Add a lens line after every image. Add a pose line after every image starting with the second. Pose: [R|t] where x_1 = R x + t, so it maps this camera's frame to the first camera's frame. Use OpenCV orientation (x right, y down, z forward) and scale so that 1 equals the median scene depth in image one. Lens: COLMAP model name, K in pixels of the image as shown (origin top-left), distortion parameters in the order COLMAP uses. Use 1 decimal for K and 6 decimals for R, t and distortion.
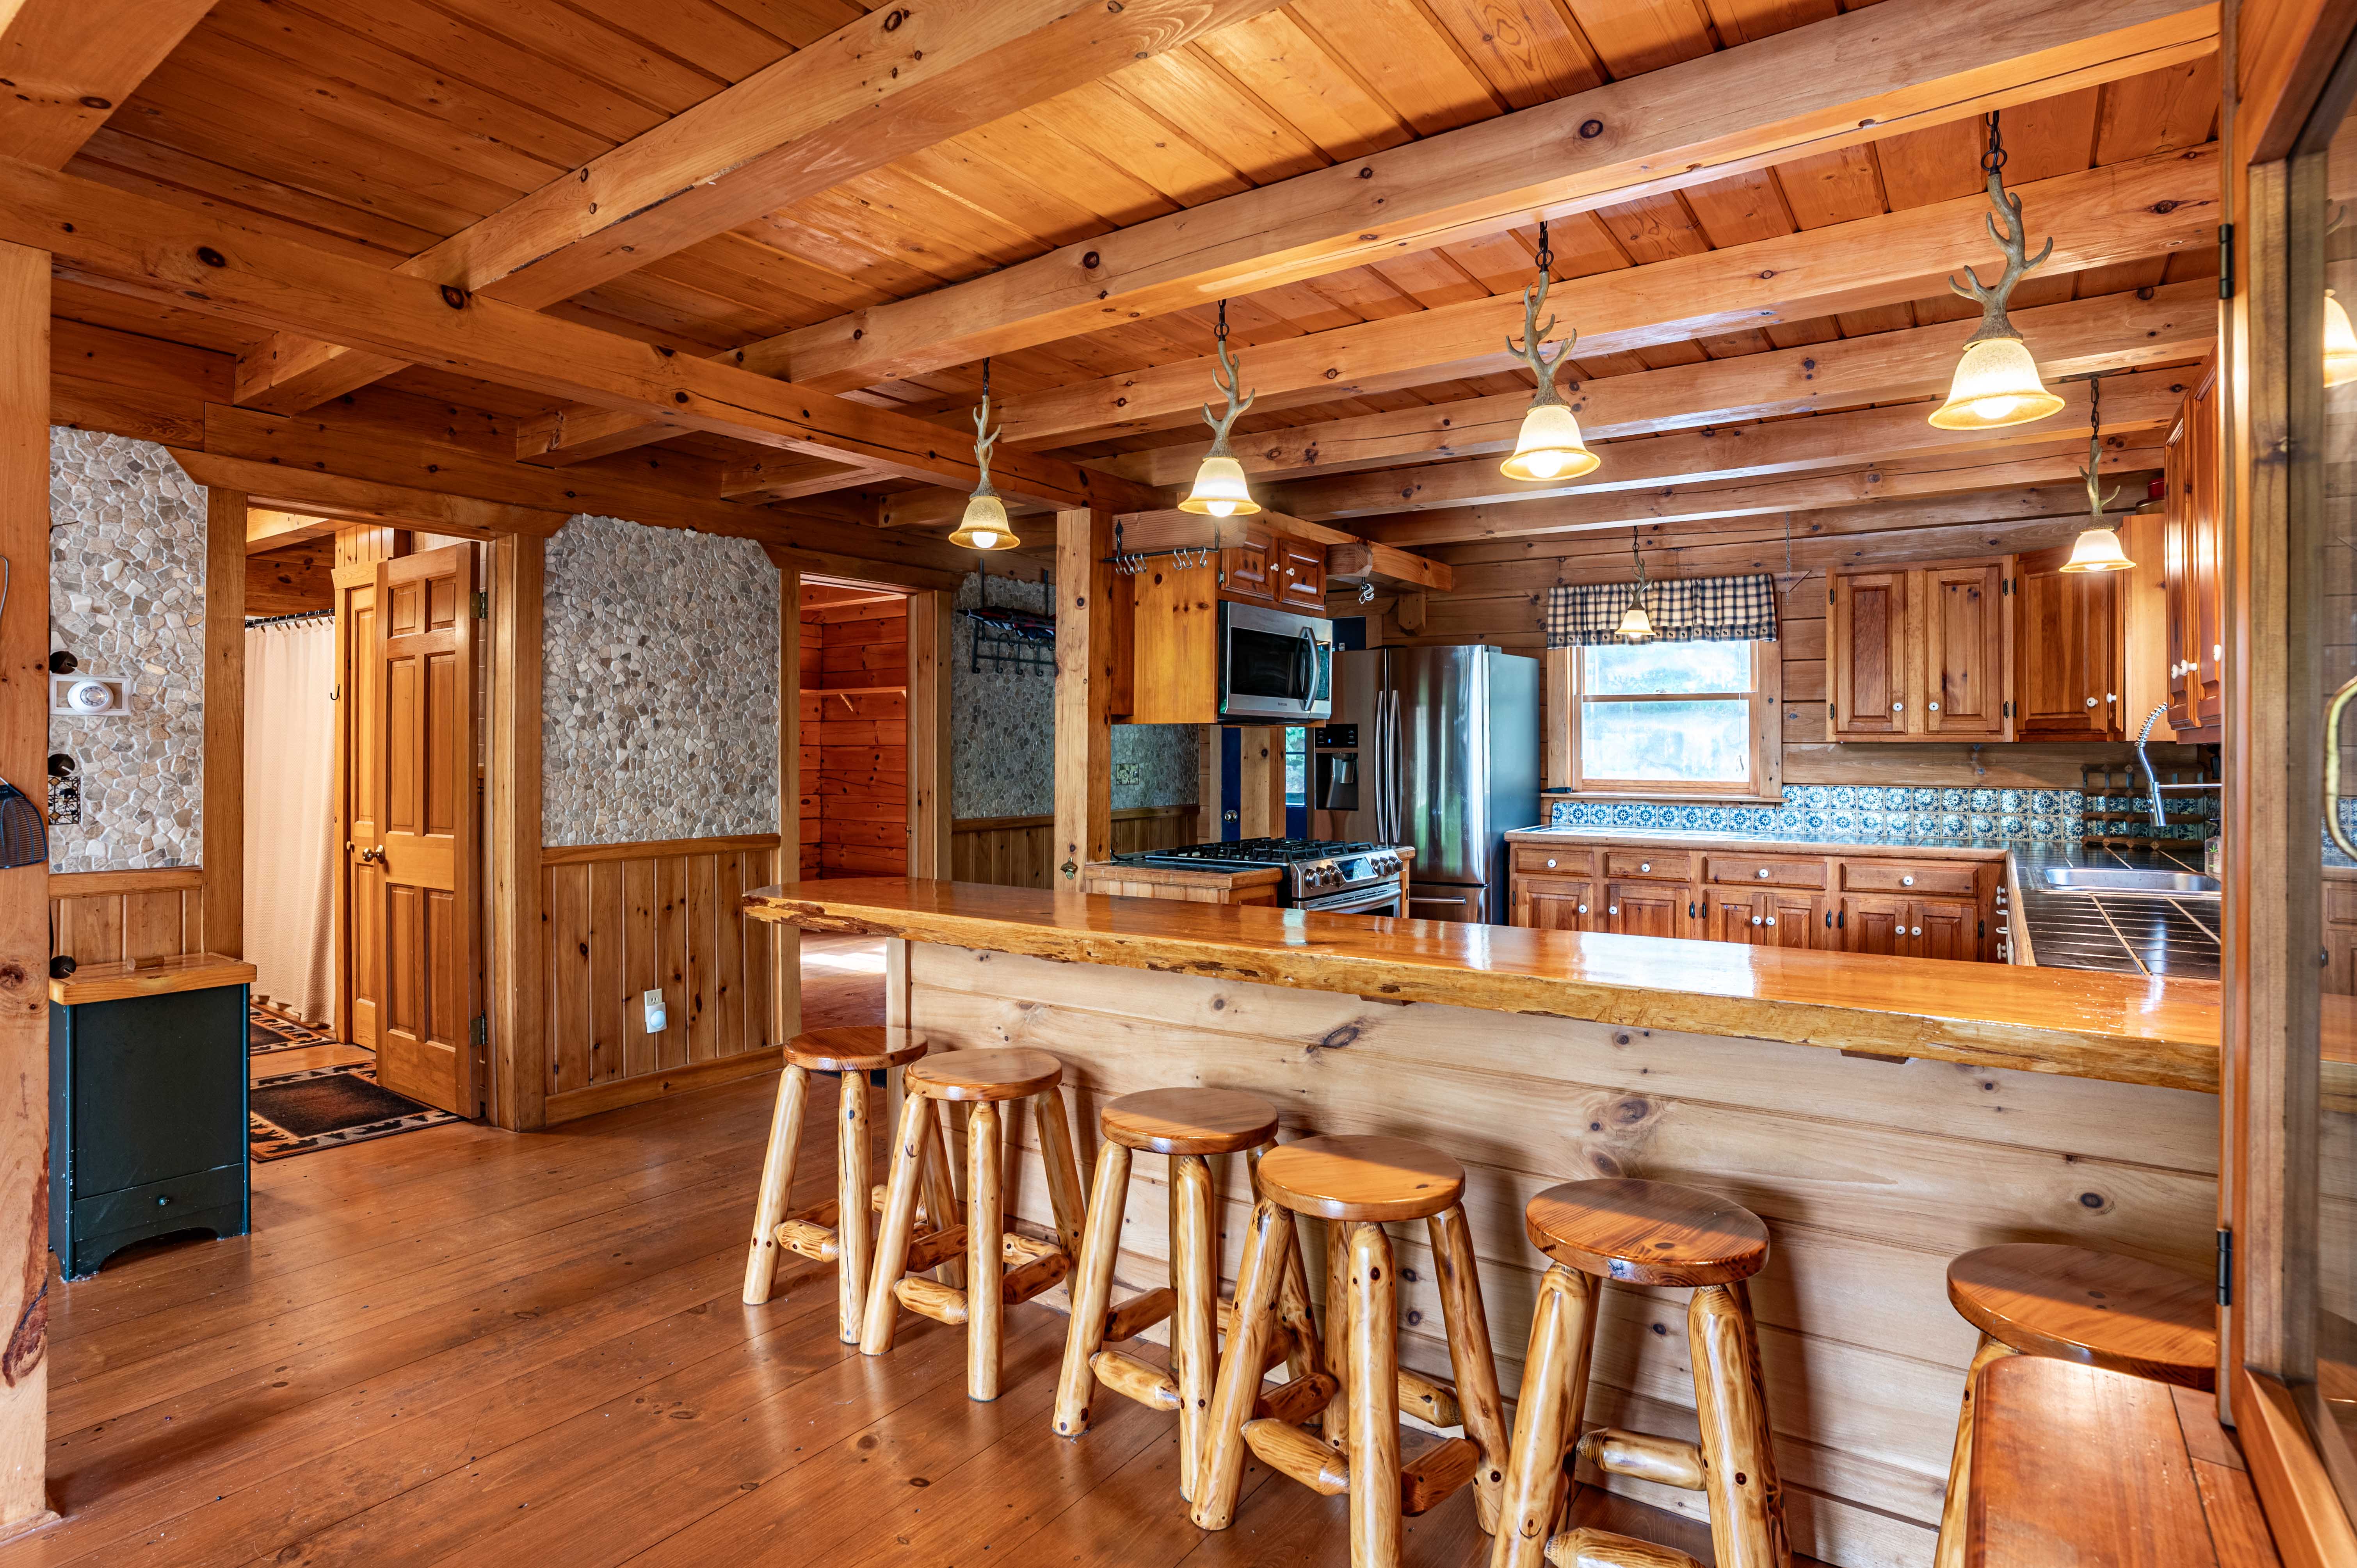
lens RADIAL K [[1198.4, 0, 1189.2], [0, 1198.4, 737.6], [0, 0, 1]] dist [-0.065809, 0.000641]
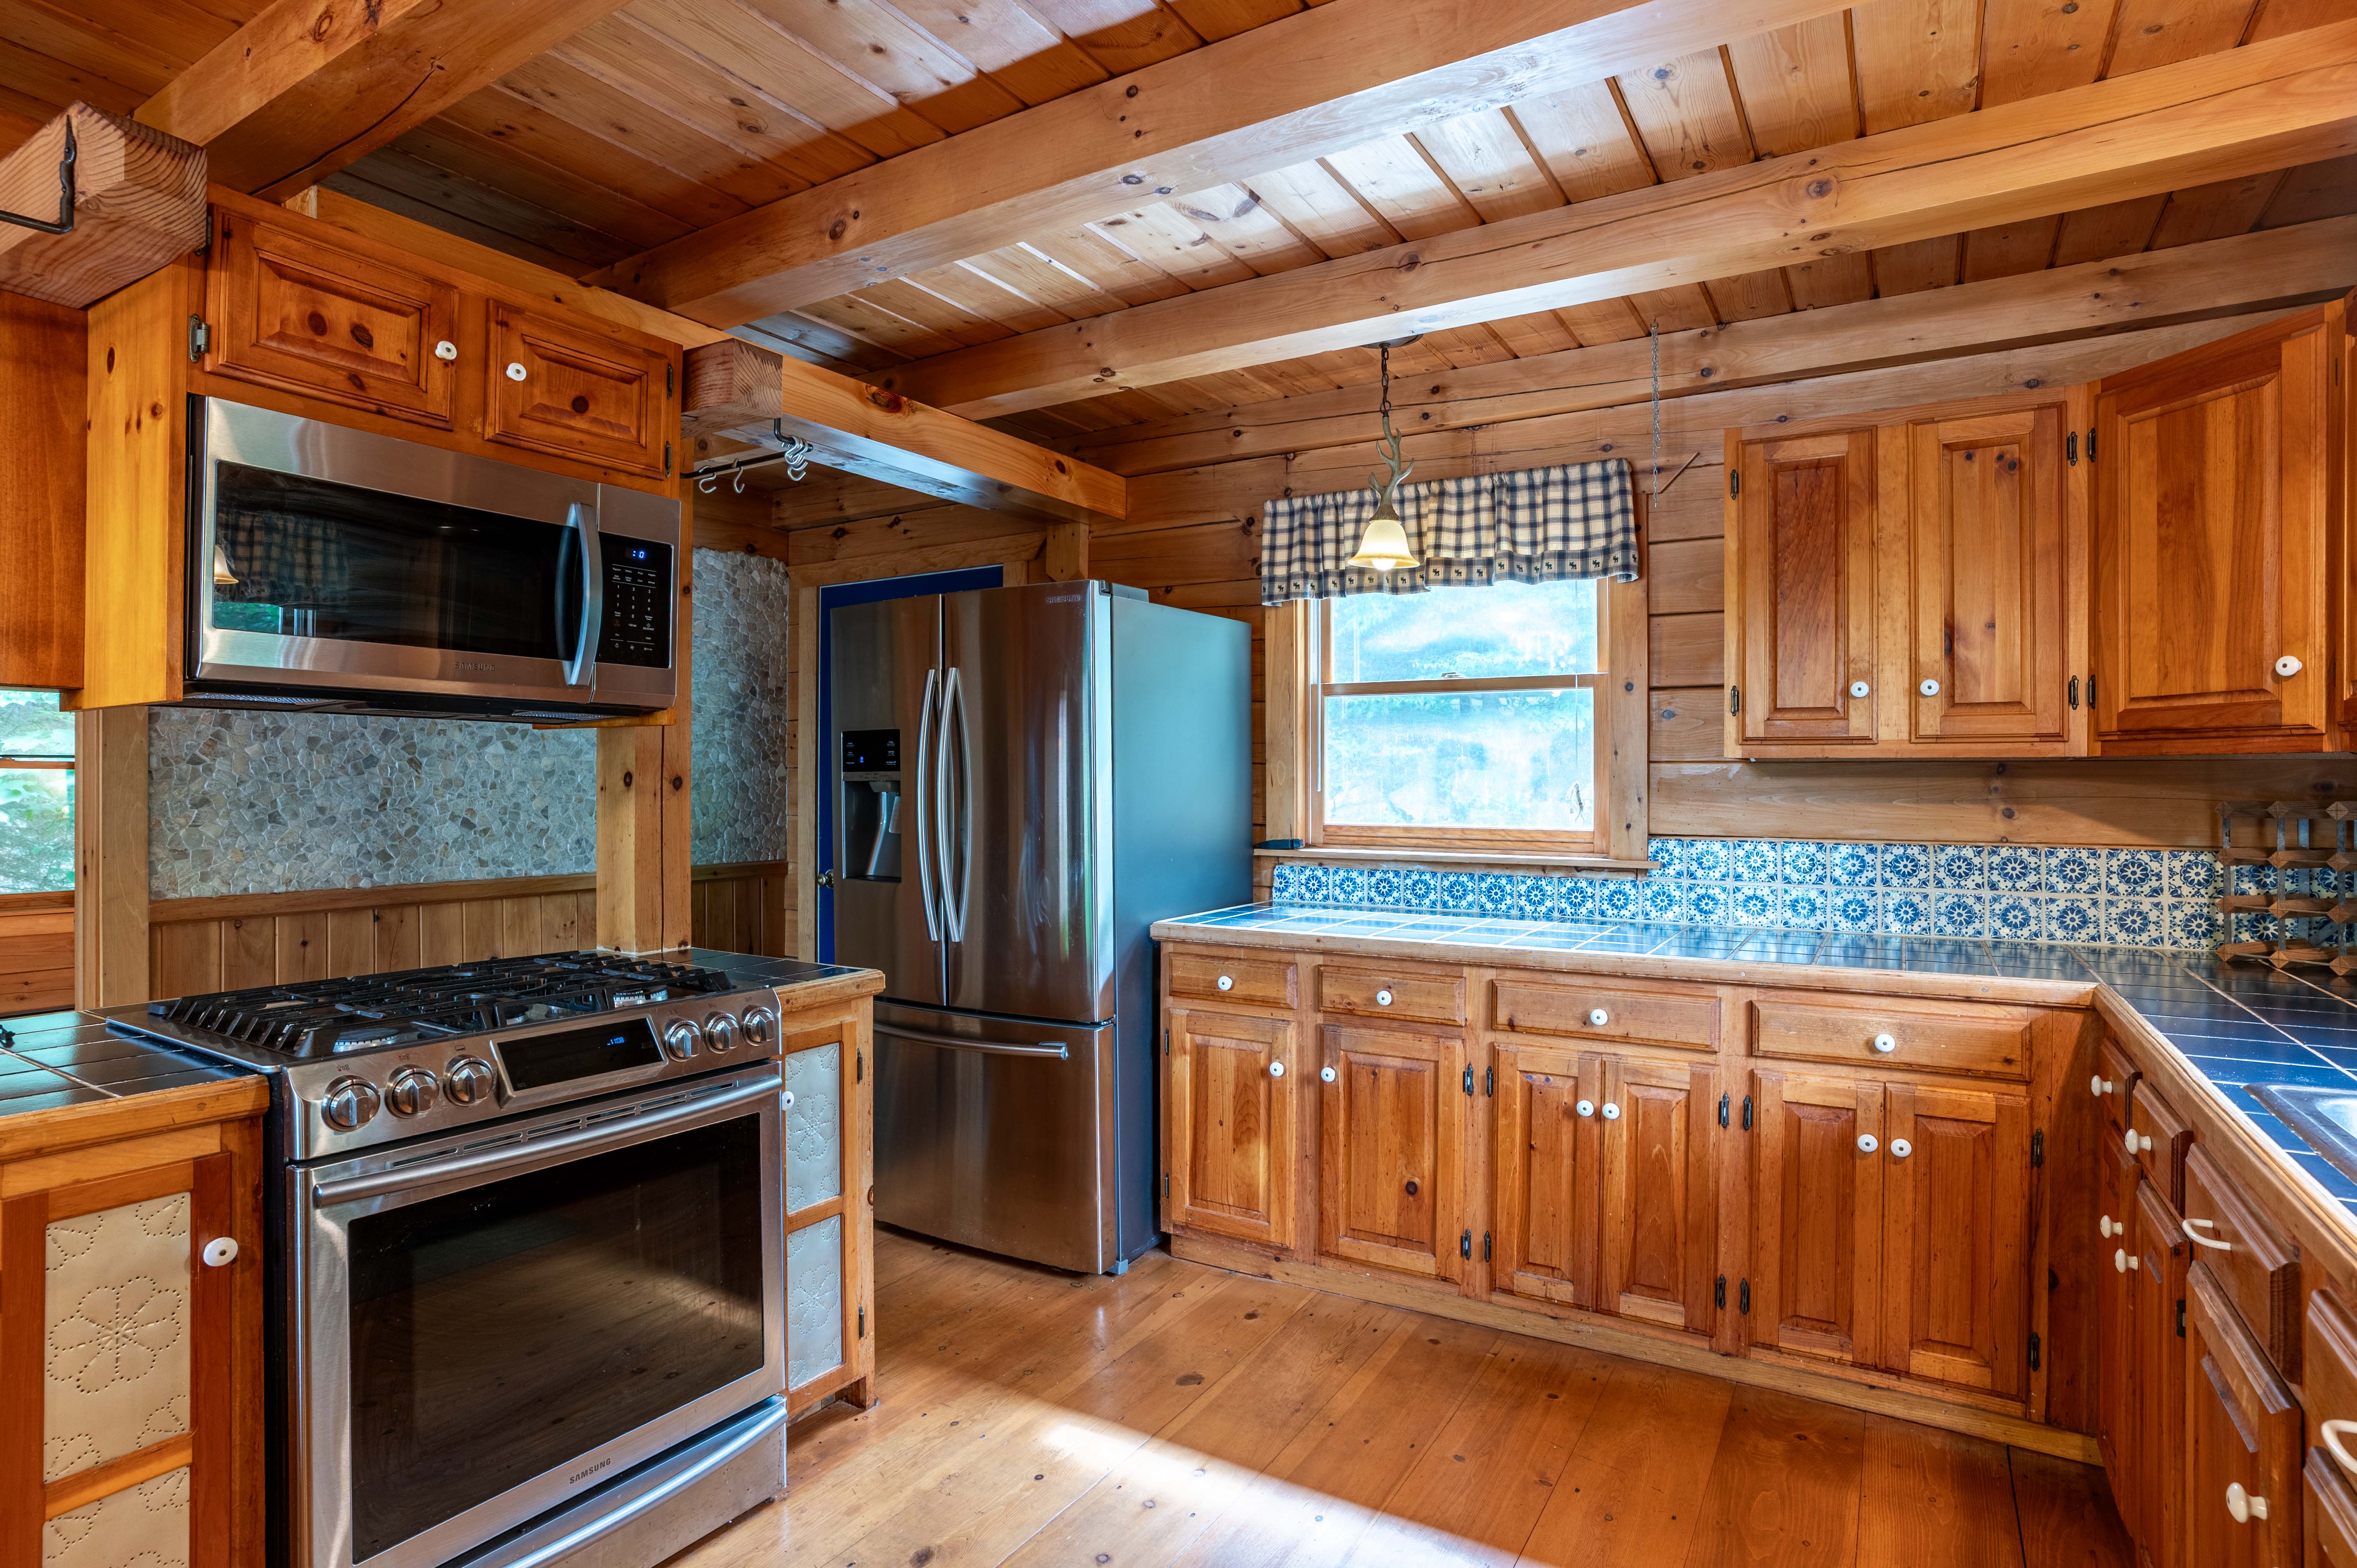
lens RADIAL K [[1207.4, 0, 1178.5], [0, 1207.4, 784.0], [0, 0, 1]] dist [-0.064842, 0.000973]
pose [[0.998496, -0.000266, 0.054818, 0.255064], [-0.000302, 0.999946, 0.010342, 0.009113], [-0.054818, -0.010343, 0.998443, 0.456034]]
